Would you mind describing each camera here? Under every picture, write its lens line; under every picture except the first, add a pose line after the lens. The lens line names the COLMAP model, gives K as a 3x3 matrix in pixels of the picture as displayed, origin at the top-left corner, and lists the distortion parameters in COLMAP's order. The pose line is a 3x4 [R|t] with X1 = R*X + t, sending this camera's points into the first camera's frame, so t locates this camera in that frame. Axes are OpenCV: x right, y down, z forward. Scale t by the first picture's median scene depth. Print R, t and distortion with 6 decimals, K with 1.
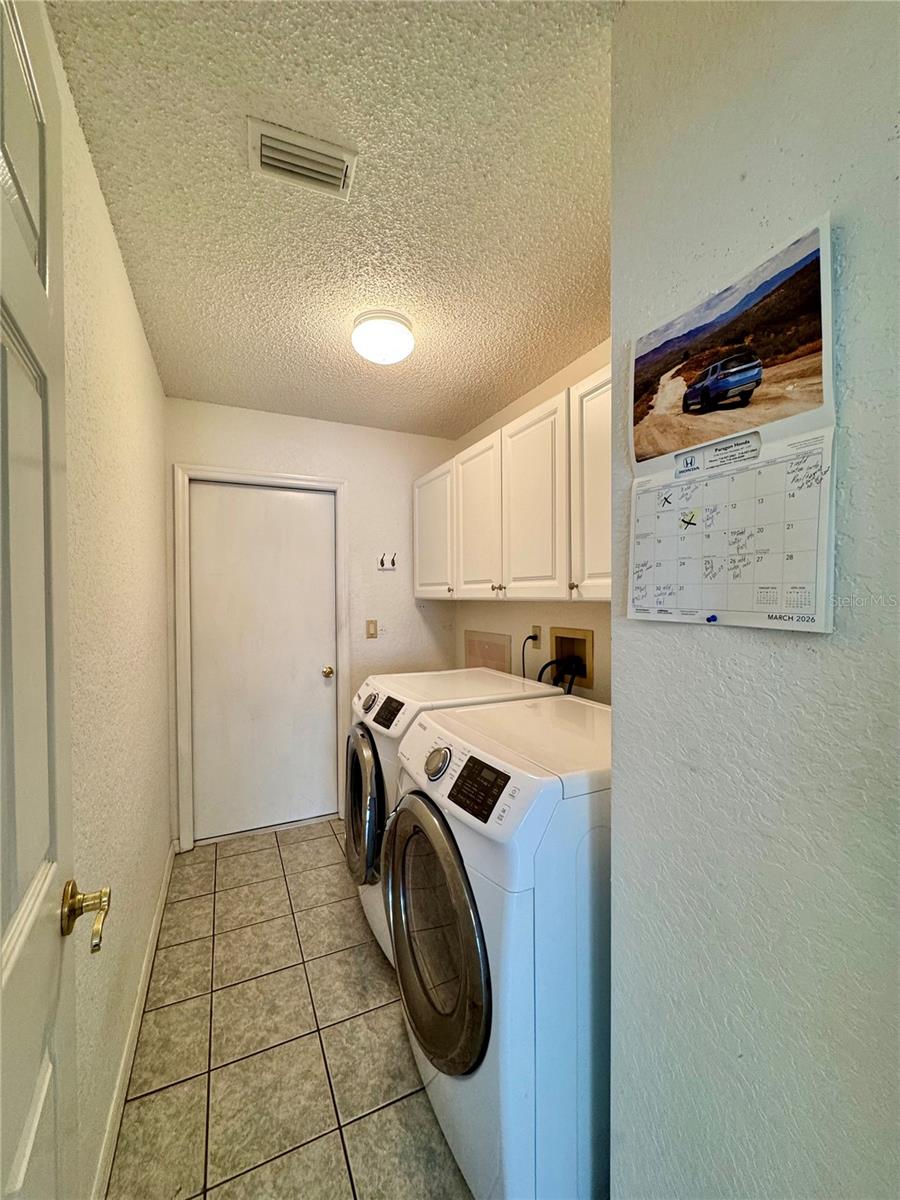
lens RADIAL K [[478.7, 0, 450.0], [0, 478.7, 600.0], [0, 0, 1]] dist [-0.001992, -0.000091]
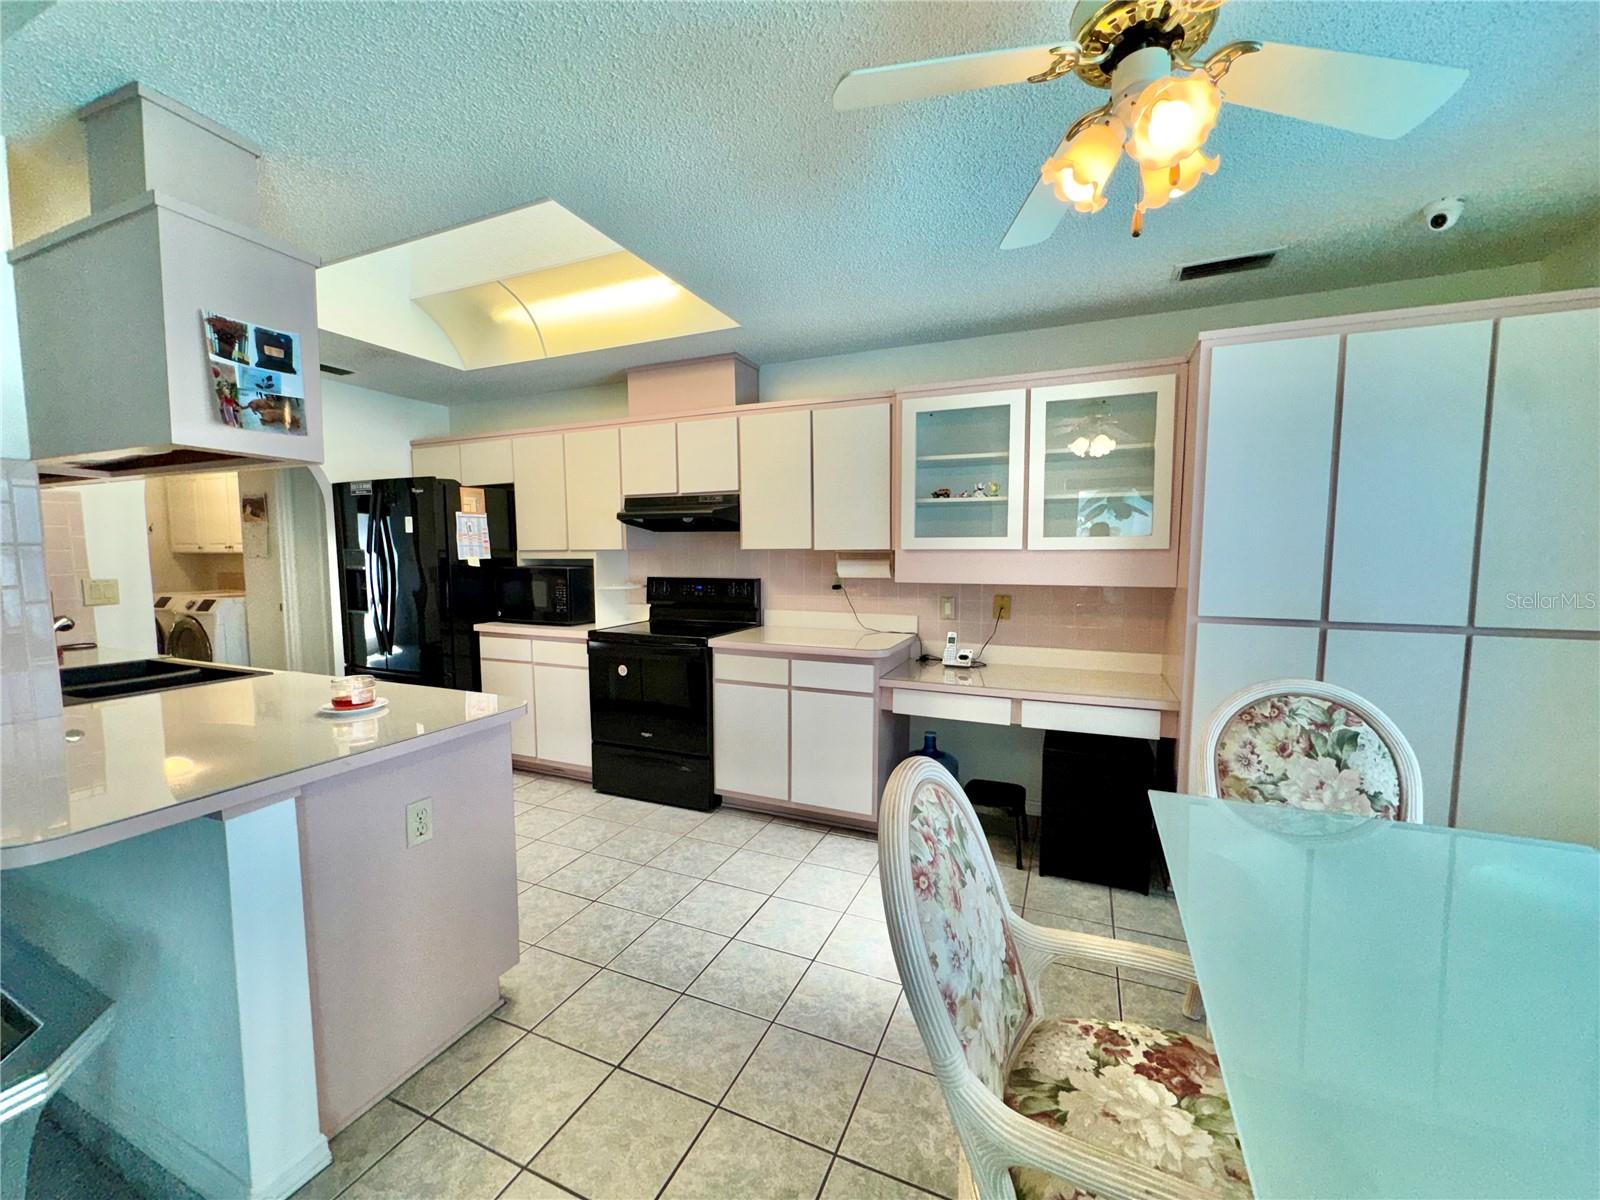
lens RADIAL K [[640.4, 0, 802.5], [0, 640.4, 601.9], [0, 0, 1]] dist [-0.000915, -0.000130]
pose [[0.750254, -0.050108, 0.659248, 0.221481], [0.002757, 0.997352, 0.072669, 0.032201], [-0.661143, -0.052703, 0.748406, -4.889954]]
